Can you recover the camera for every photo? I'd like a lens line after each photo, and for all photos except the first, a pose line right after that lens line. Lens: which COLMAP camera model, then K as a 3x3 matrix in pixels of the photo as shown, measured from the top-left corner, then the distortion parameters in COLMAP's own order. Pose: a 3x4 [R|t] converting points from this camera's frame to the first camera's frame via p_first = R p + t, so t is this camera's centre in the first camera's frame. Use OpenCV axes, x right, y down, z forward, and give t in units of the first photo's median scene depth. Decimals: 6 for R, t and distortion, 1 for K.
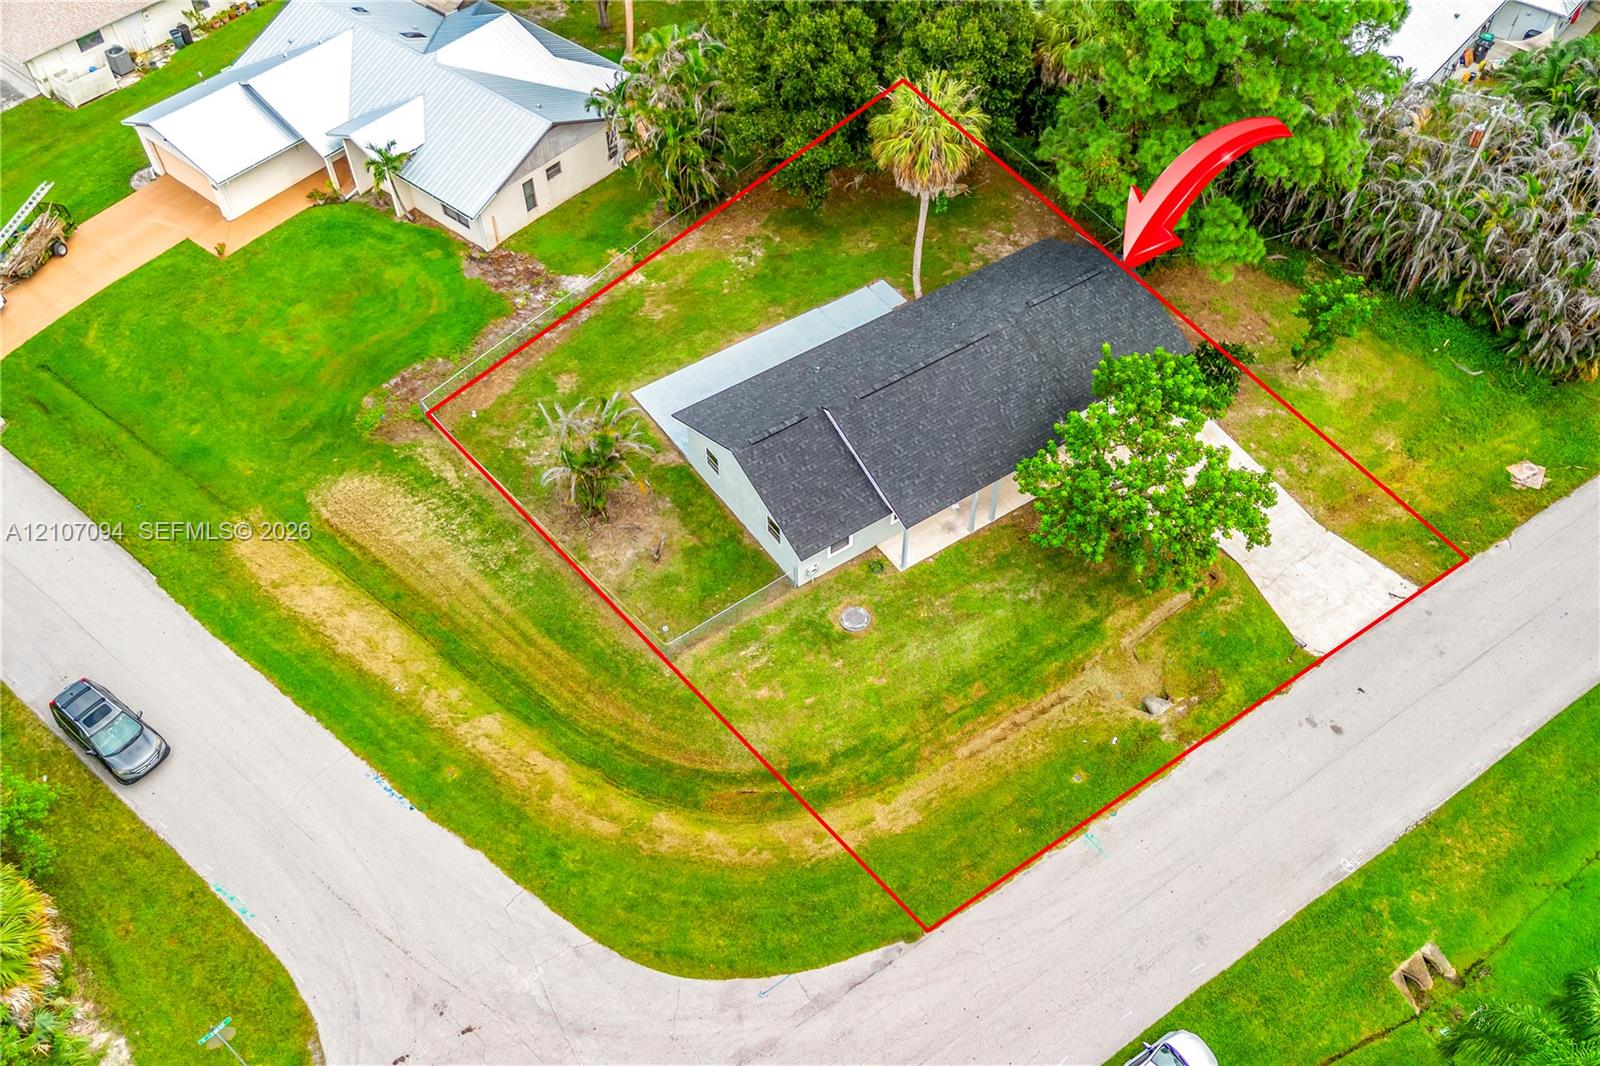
lens RADIAL K [[1343.5, 0, 804.2], [0, 1343.5, 532.5], [0, 0, 1]] dist [0.065626, -0.066756]
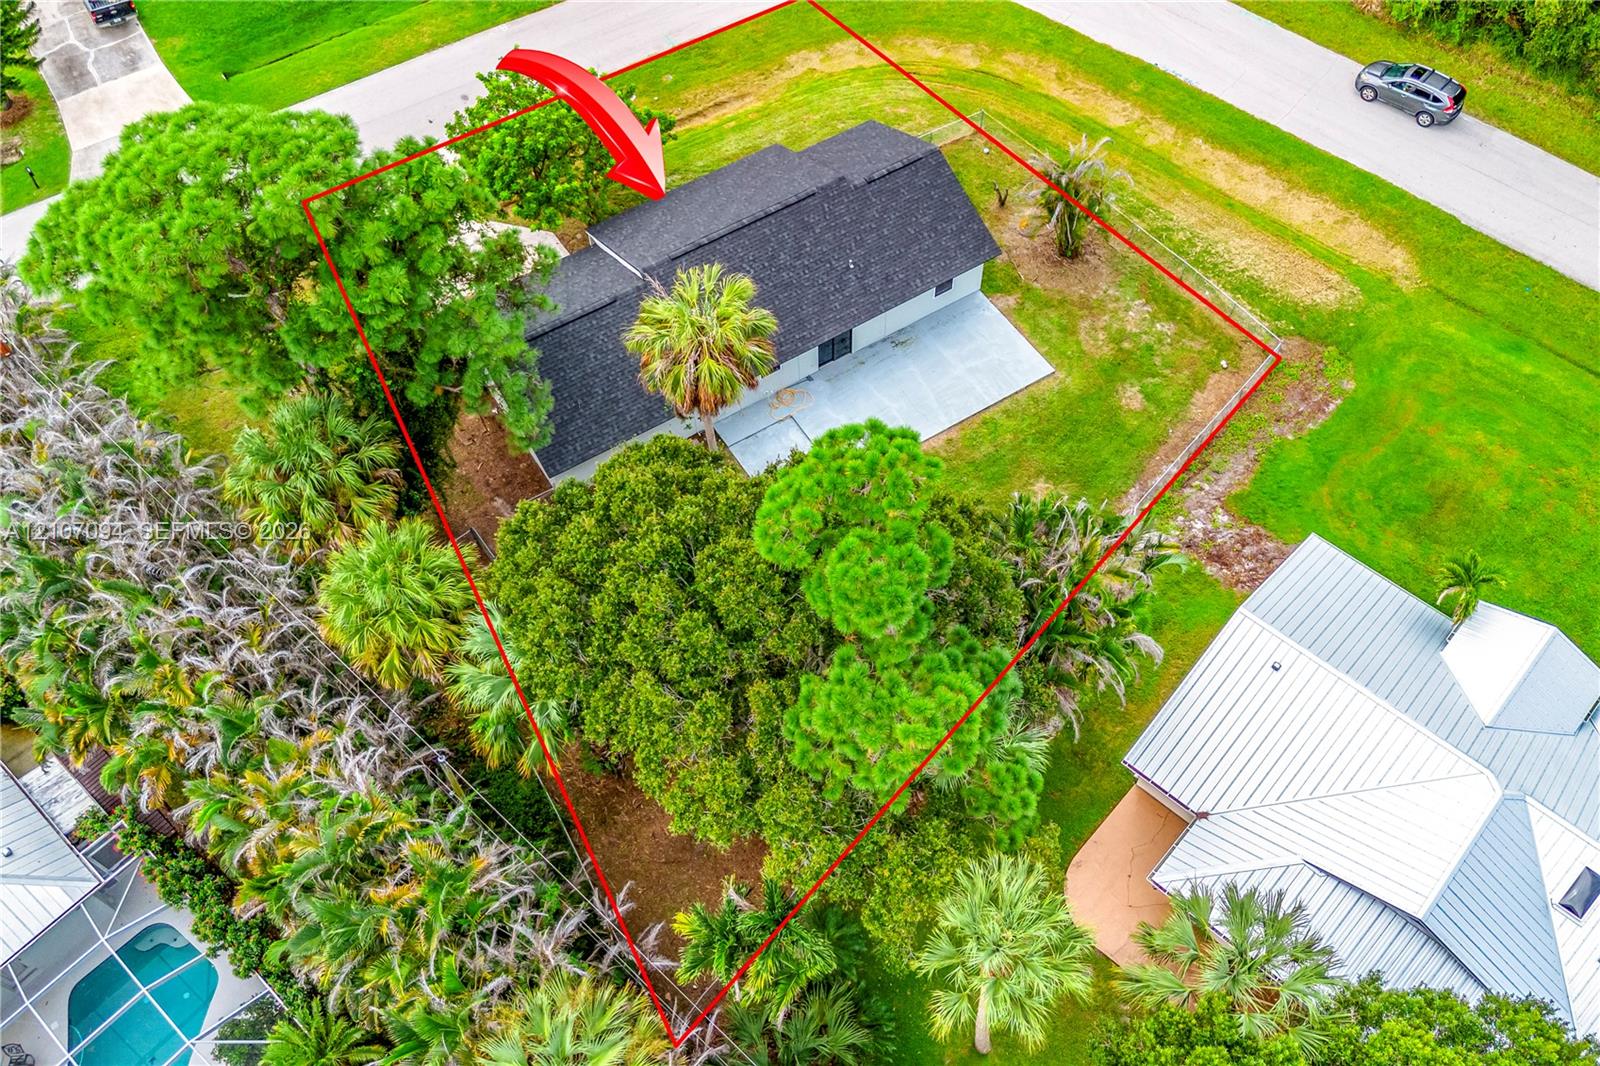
lens RADIAL K [[1343.5, 0, 804.2], [0, 1343.5, 532.5], [0, 0, 1]] dist [0.065626, -0.066756]
pose [[-0.998913, -0.022906, 0.040603, 0.000439], [0.045518, -0.291104, 0.955608, -1.093273], [-0.010069, 0.956417, 0.291830, 0.911155]]
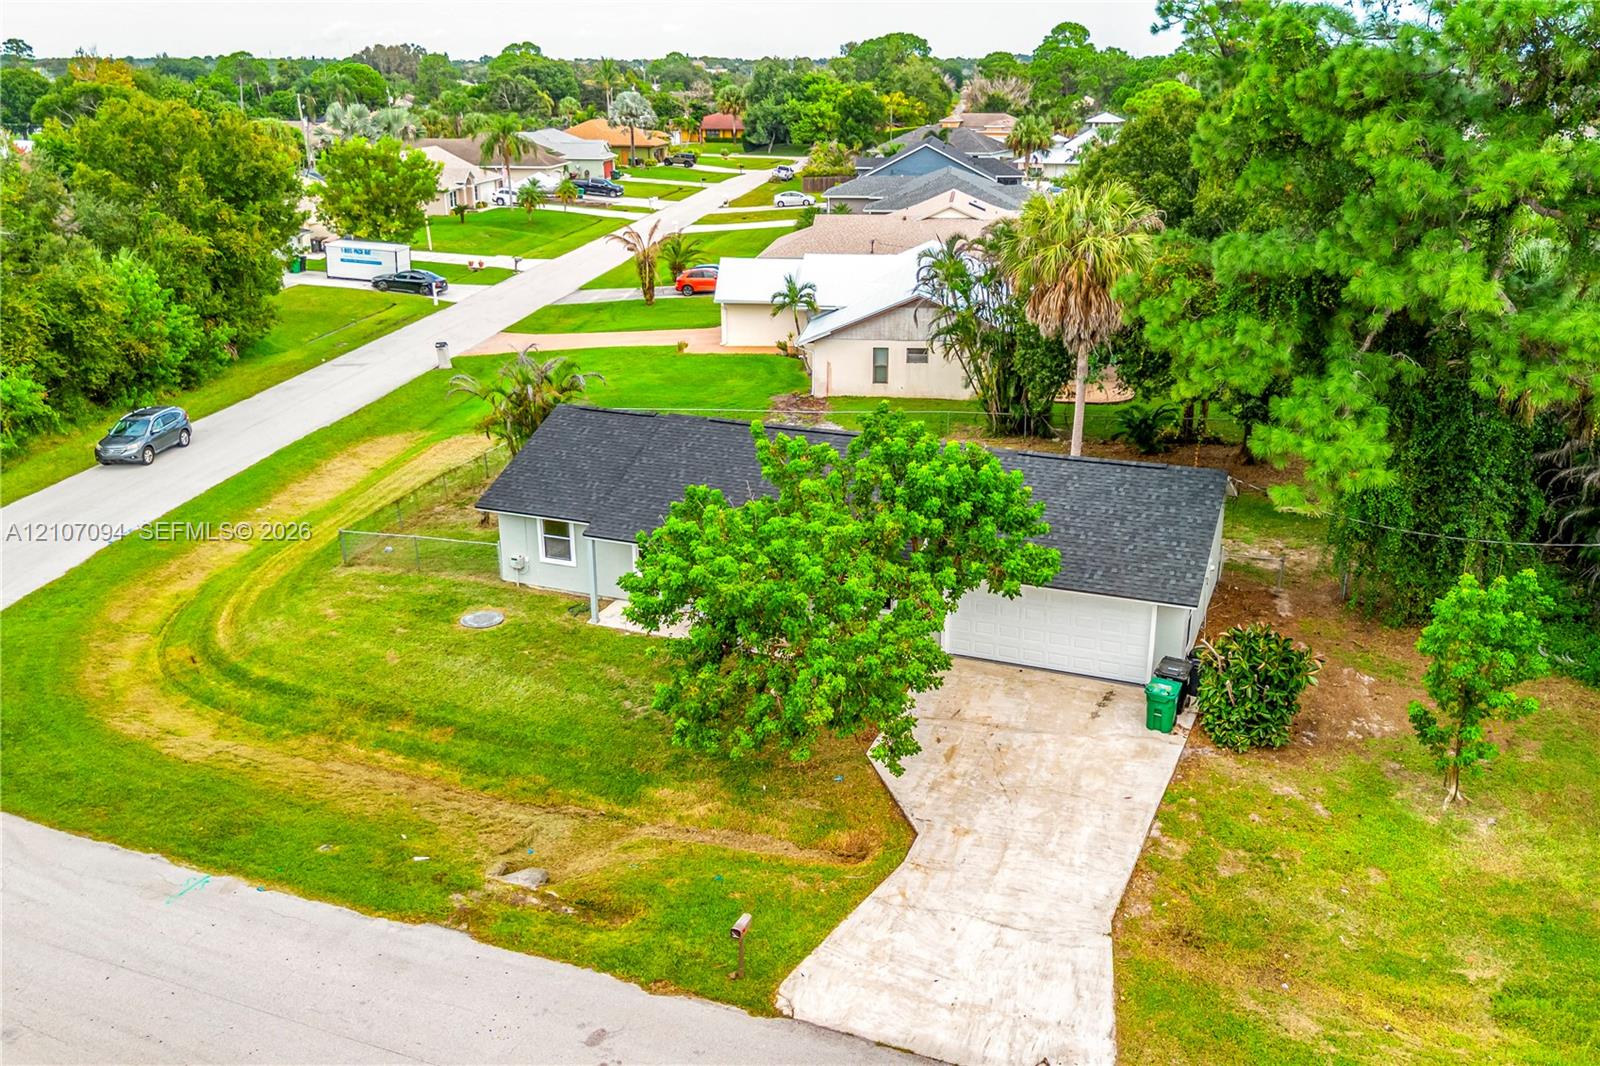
lens RADIAL K [[1343.5, 0, 804.2], [0, 1343.5, 532.5], [0, 0, 1]] dist [0.065626, -0.066756]
pose [[0.541699, 0.276333, -0.793853, 0.656880], [-0.639115, 0.748832, -0.175449, 0.042787], [0.545980, 0.602404, 0.582250, 0.601299]]
